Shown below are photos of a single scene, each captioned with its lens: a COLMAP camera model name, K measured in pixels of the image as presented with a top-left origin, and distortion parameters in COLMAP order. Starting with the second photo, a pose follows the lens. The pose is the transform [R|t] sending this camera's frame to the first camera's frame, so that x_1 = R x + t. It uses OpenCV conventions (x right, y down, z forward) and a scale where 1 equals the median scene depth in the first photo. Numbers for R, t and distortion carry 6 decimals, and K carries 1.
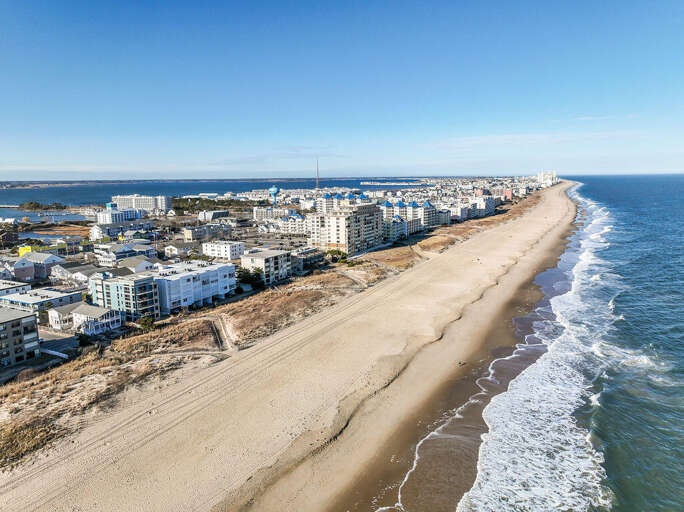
lens RADIAL K [[482.0, 0, 342.0], [0, 482.0, 256.0], [0, 0, 1]] dist [0.003673, 0.006255]
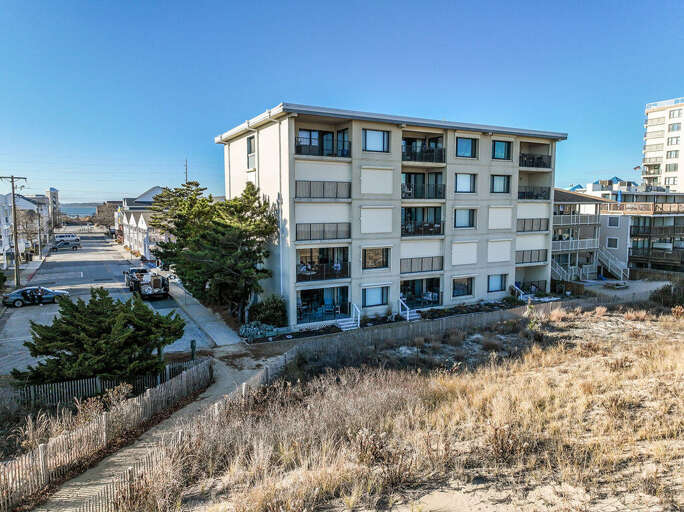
lens RADIAL K [[481.5, 0, 342.0], [0, 481.5, 256.0], [0, 0, 1]] dist [0.001203, 0.003325]
pose [[0.829783, 0.069025, -0.553802, -0.061340], [-0.099263, 0.994754, -0.024746, 0.031652], [0.549188, 0.075505, 0.832281, 0.680029]]
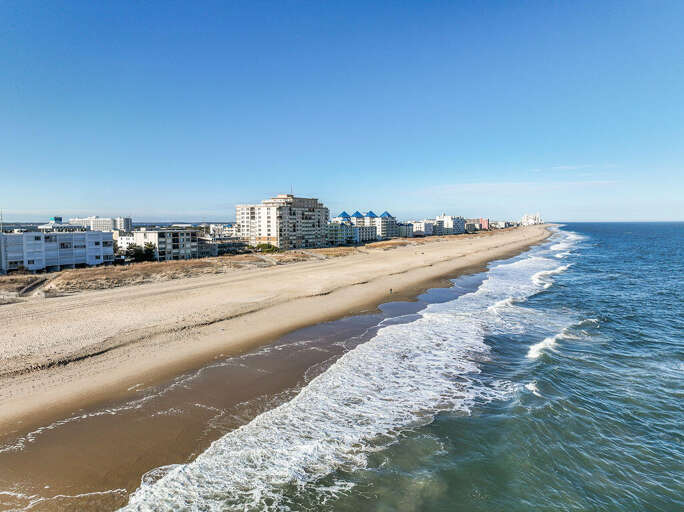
lens RADIAL K [[482.0, 0, 342.0], [0, 482.0, 256.0], [0, 0, 1]] dist [0.003673, 0.006255]
pose [[0.999793, 0.007532, 0.018921, 0.112334], [-0.005721, 0.995552, -0.094038, 0.094373], [-0.019545, 0.093910, 0.995389, 0.107898]]
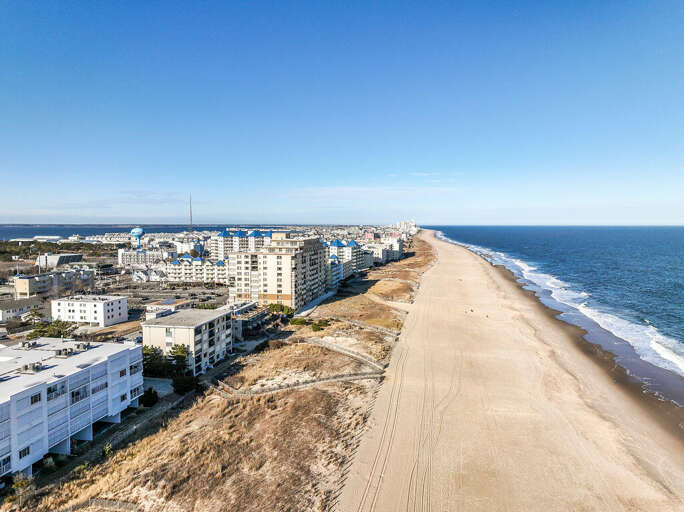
lens RADIAL K [[482.0, 0, 342.0], [0, 482.0, 256.0], [0, 0, 1]] dist [0.003673, 0.006255]
pose [[0.959291, -0.005242, 0.282371, -0.115071], [0.033101, 0.995023, -0.093983, -0.012909], [-0.280473, 0.099504, 0.954690, 0.328883]]
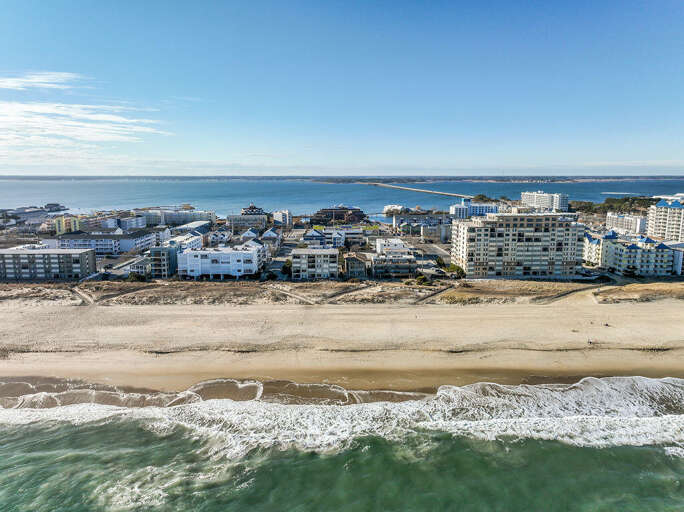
lens RADIAL K [[482.0, 0, 342.0], [0, 482.0, 256.0], [0, 0, 1]] dist [0.003673, 0.006255]
pose [[0.485516, 0.155997, -0.860197, 0.592550], [-0.147633, 0.984450, 0.095203, -0.079122], [0.861672, 0.080771, 0.500996, 0.424707]]
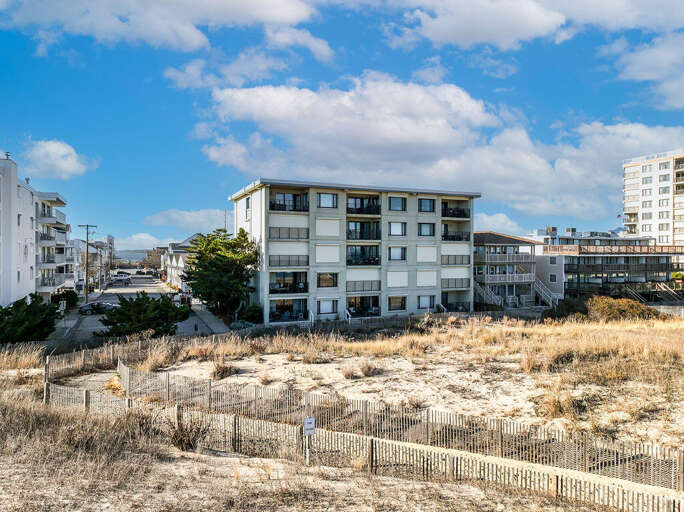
lens RADIAL K [[482.0, 0, 342.0], [0, 482.0, 256.0], [0, 0, 1]] dist [0.003673, 0.006255]
pose [[0.778907, 0.016818, -0.626914, -0.016452], [-0.112715, 0.987117, -0.113561, 0.037773], [0.616927, 0.159116, 0.770768, 0.656809]]
